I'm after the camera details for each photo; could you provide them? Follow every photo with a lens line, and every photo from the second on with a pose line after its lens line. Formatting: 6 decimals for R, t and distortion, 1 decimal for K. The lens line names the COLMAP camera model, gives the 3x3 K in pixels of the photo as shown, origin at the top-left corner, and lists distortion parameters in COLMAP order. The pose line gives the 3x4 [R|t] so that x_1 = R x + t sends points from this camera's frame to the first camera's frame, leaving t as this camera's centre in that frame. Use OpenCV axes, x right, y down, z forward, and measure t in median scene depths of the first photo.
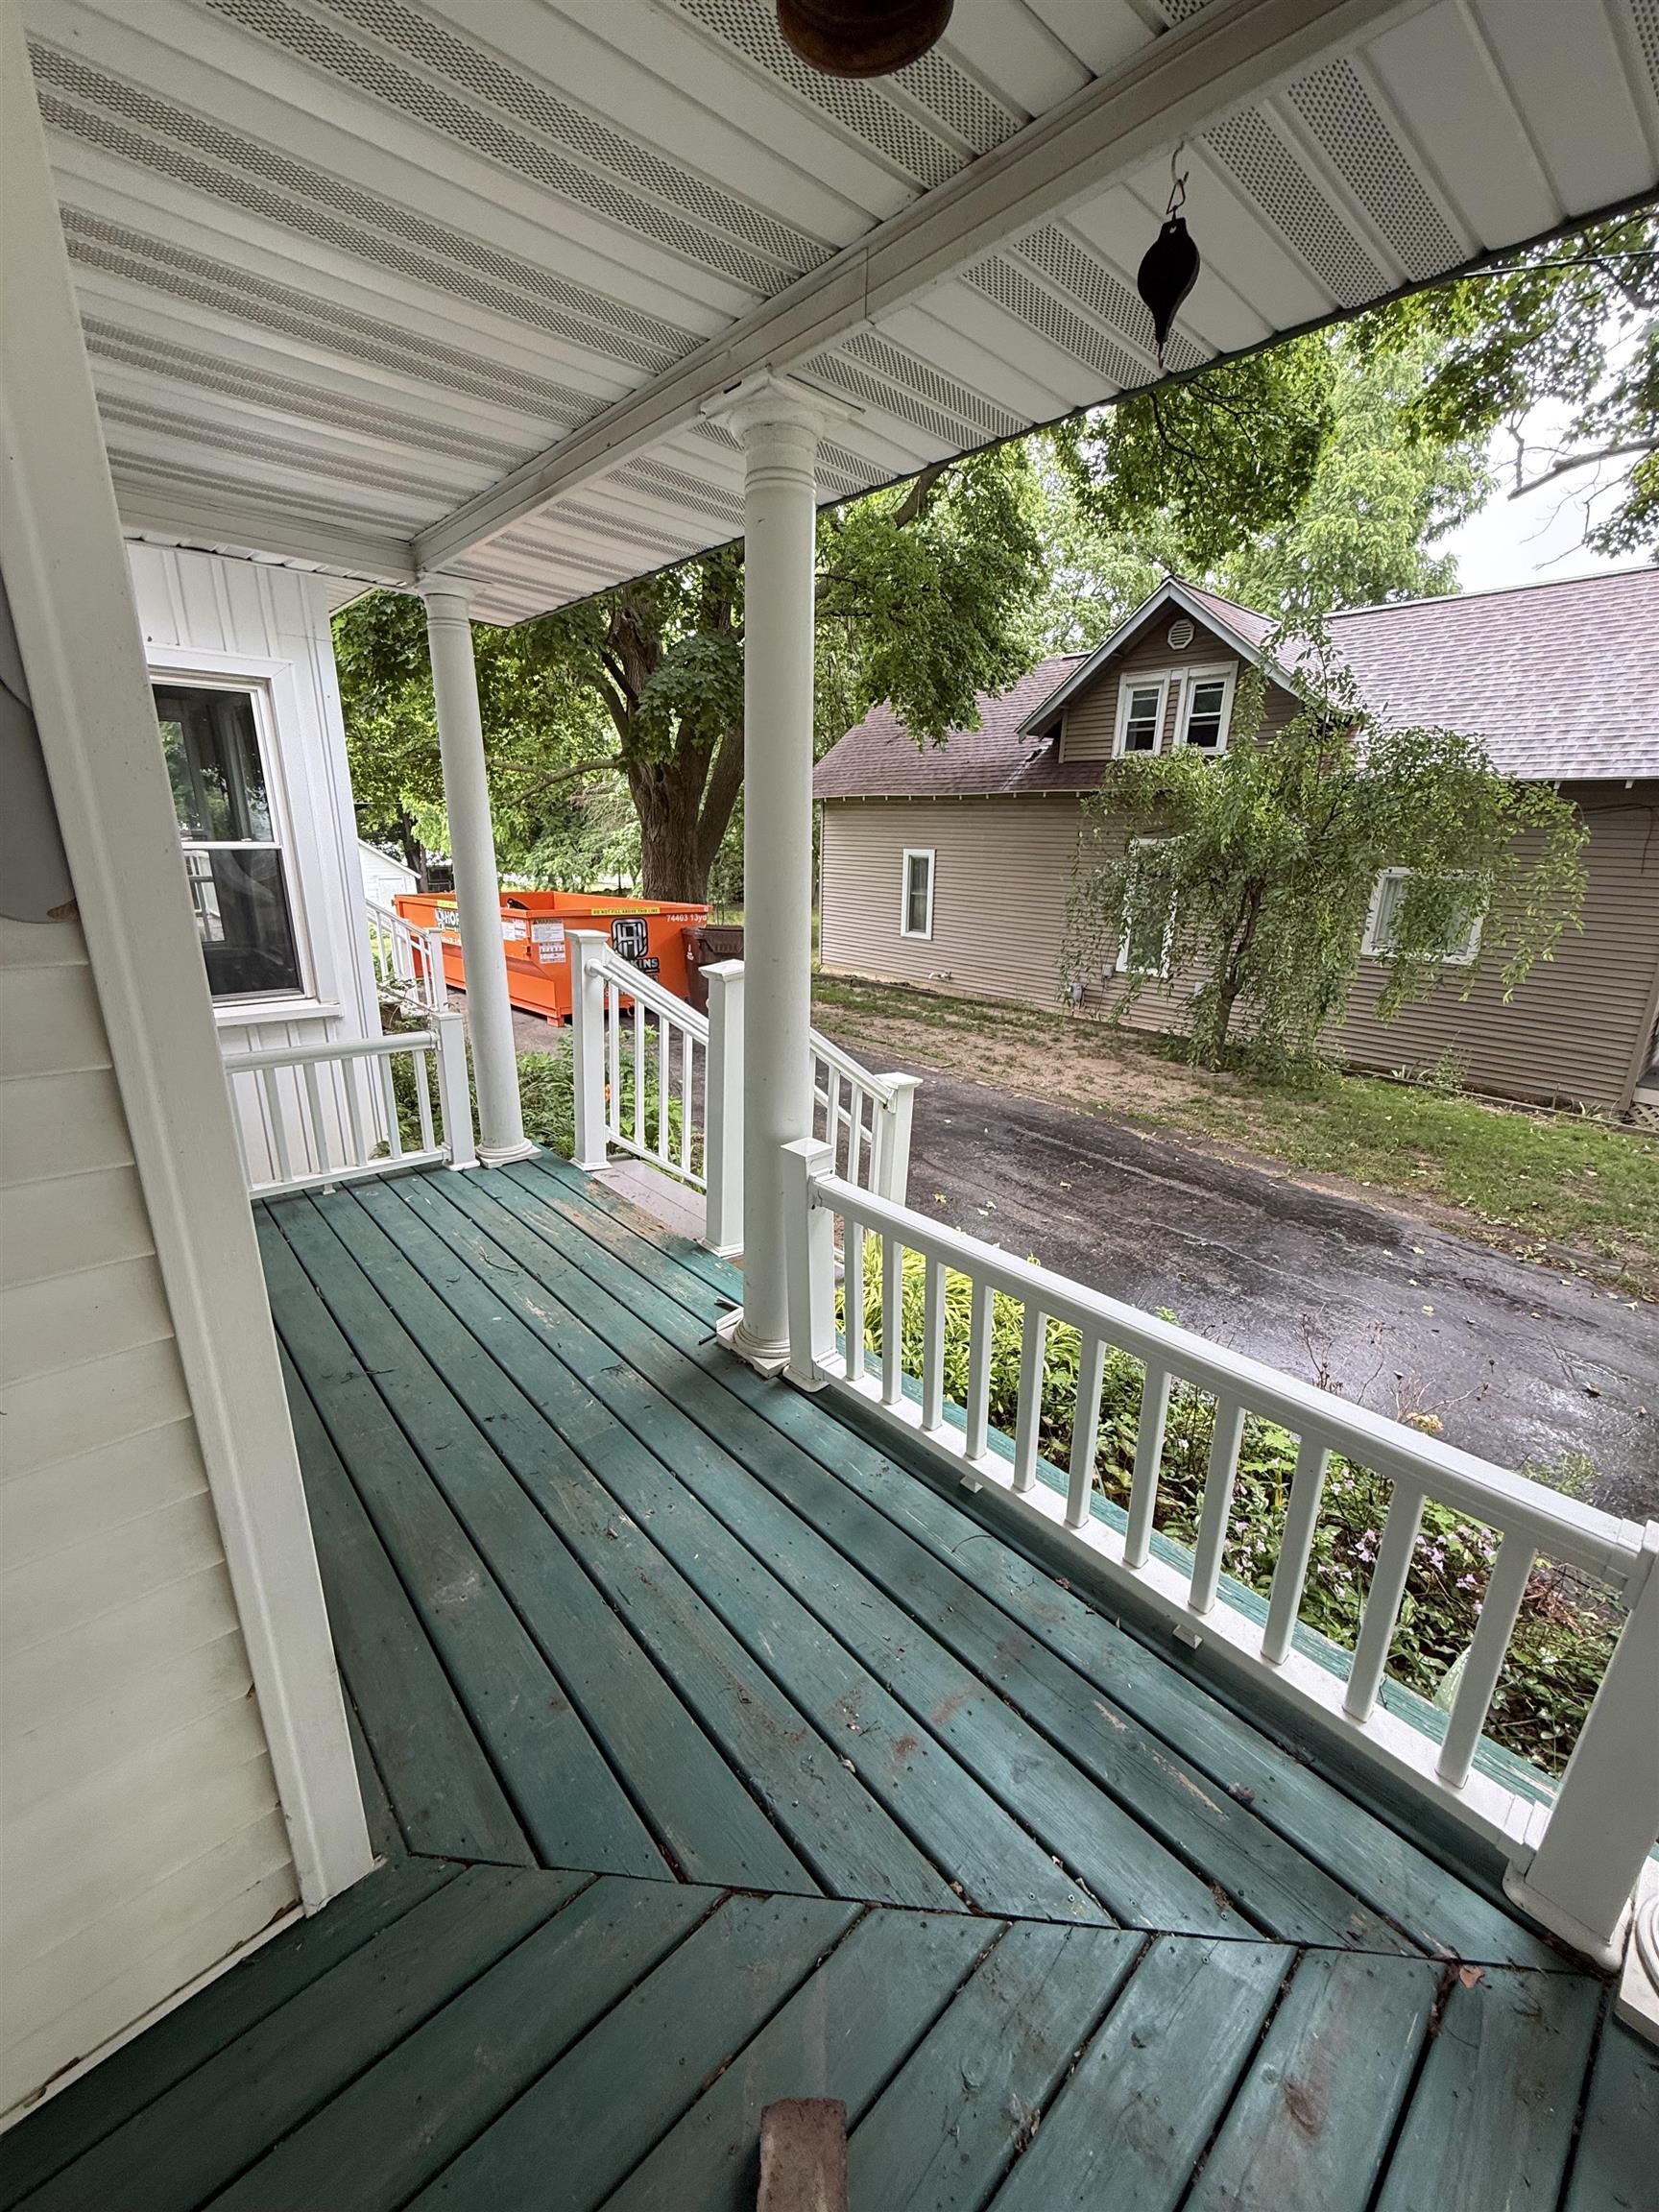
lens RADIAL K [[876.4, 0, 821.6], [0, 876.4, 1097.4], [0, 0, 1]] dist [-0.000026, -0.000224]
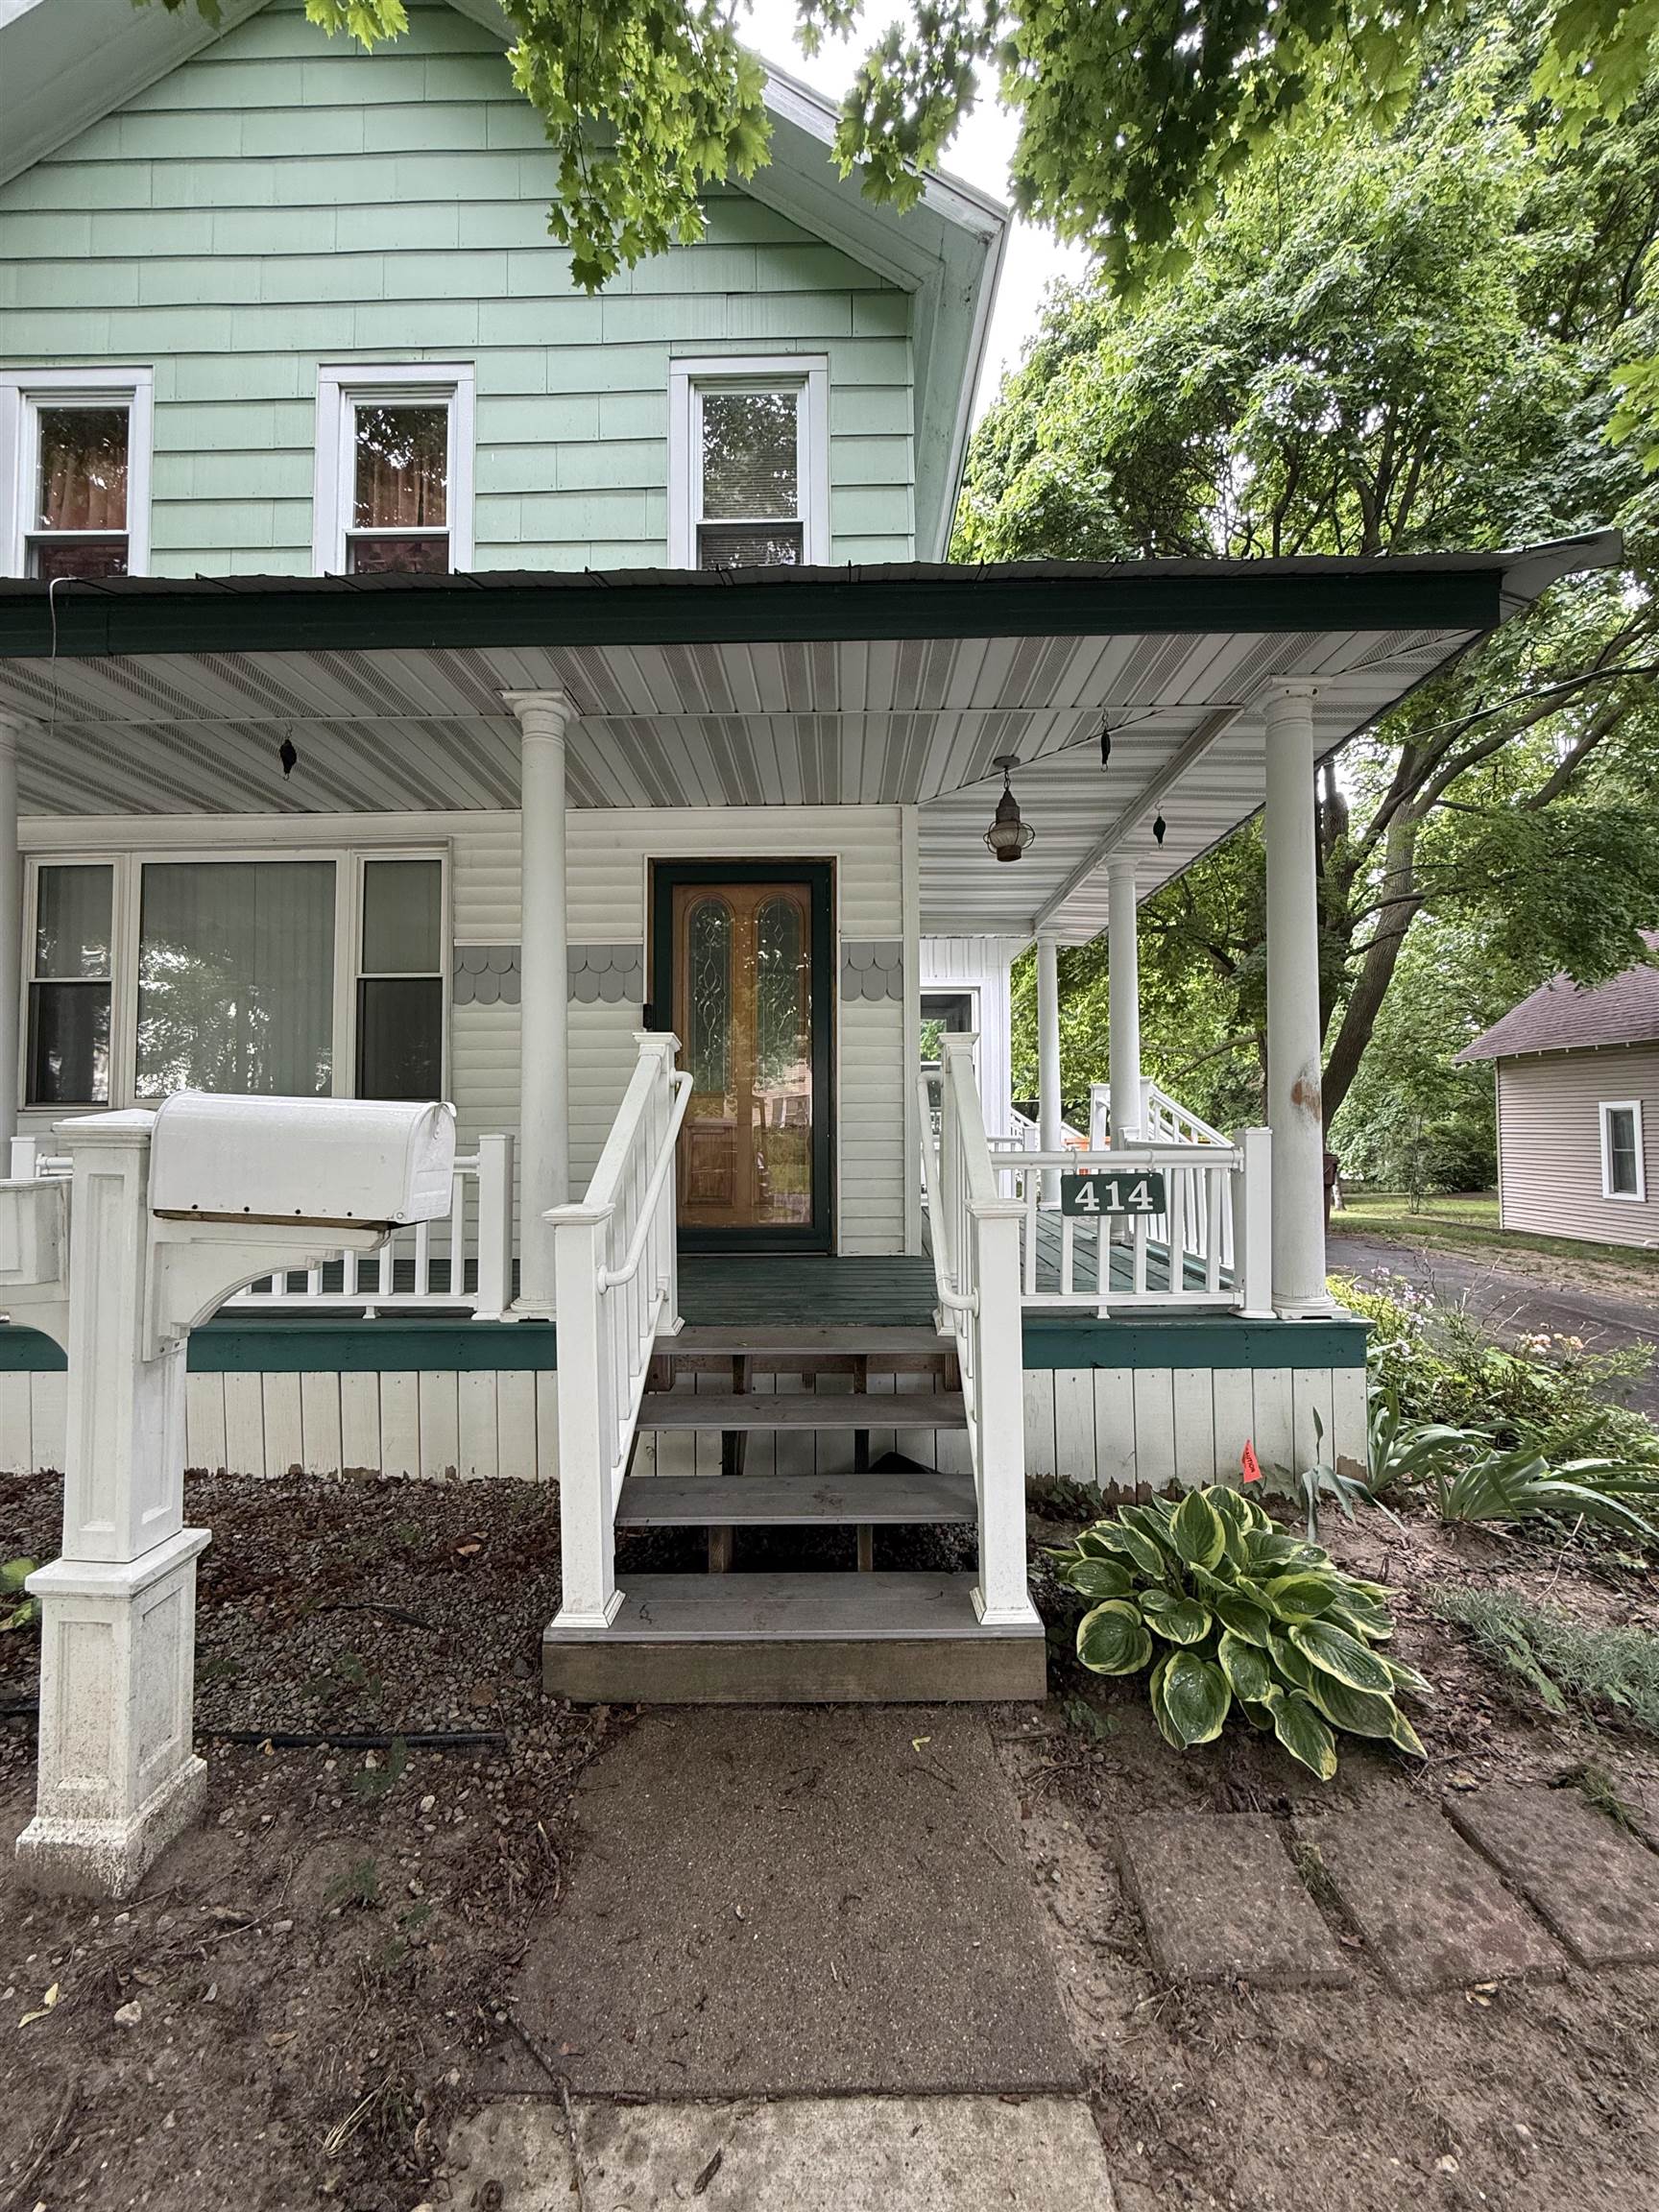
lens RADIAL K [[876.4, 0, 821.5], [0, 876.4, 1092.5], [0, 0, 1]] dist [-0.000026, -0.000224]
pose [[0.730171, -0.042397, -0.681948, 0.146683], [-0.188113, 0.947028, -0.260292, 0.108289], [0.656859, 0.318340, 0.683517, -0.171055]]
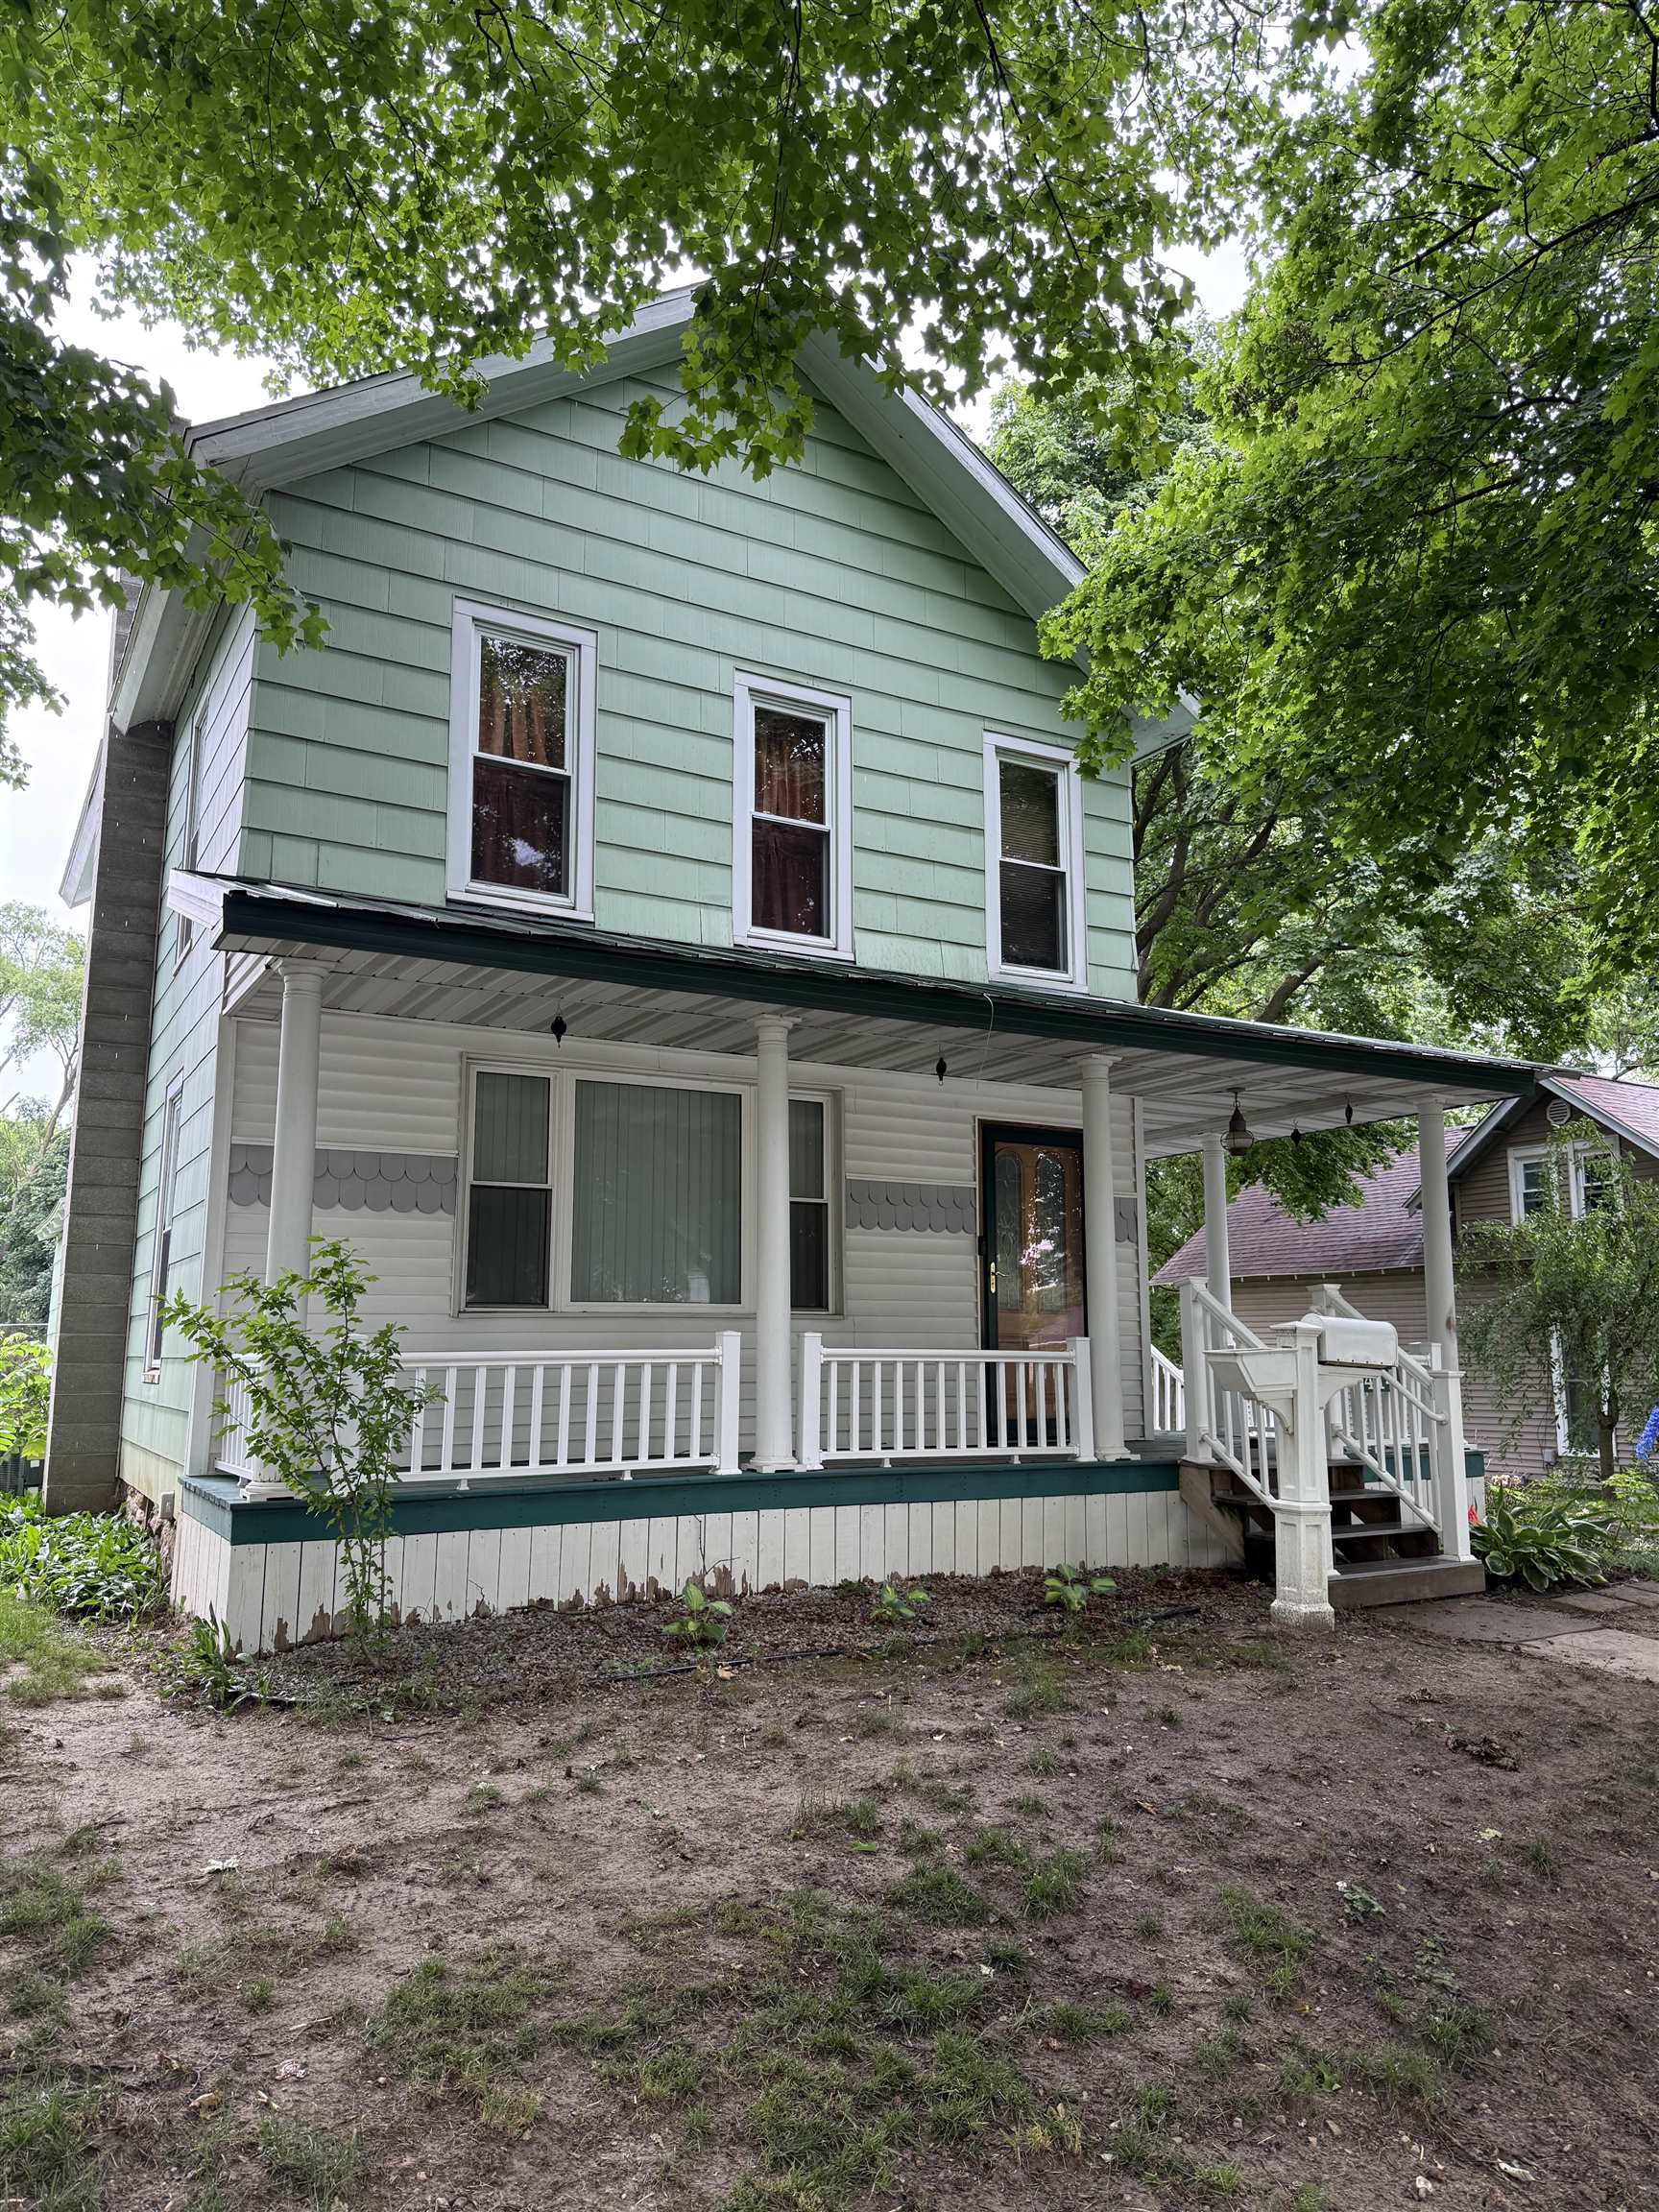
lens RADIAL K [[1545.4, 0, 814.3], [0, 1545.4, 1102.4], [0, 0, 1]] dist [0.018619, -0.028246]
pose [[0.977575, -0.049964, -0.204575, -0.057361], [-0.047362, 0.894396, -0.444761, 0.278578], [0.205193, 0.444476, 0.871973, -0.692489]]
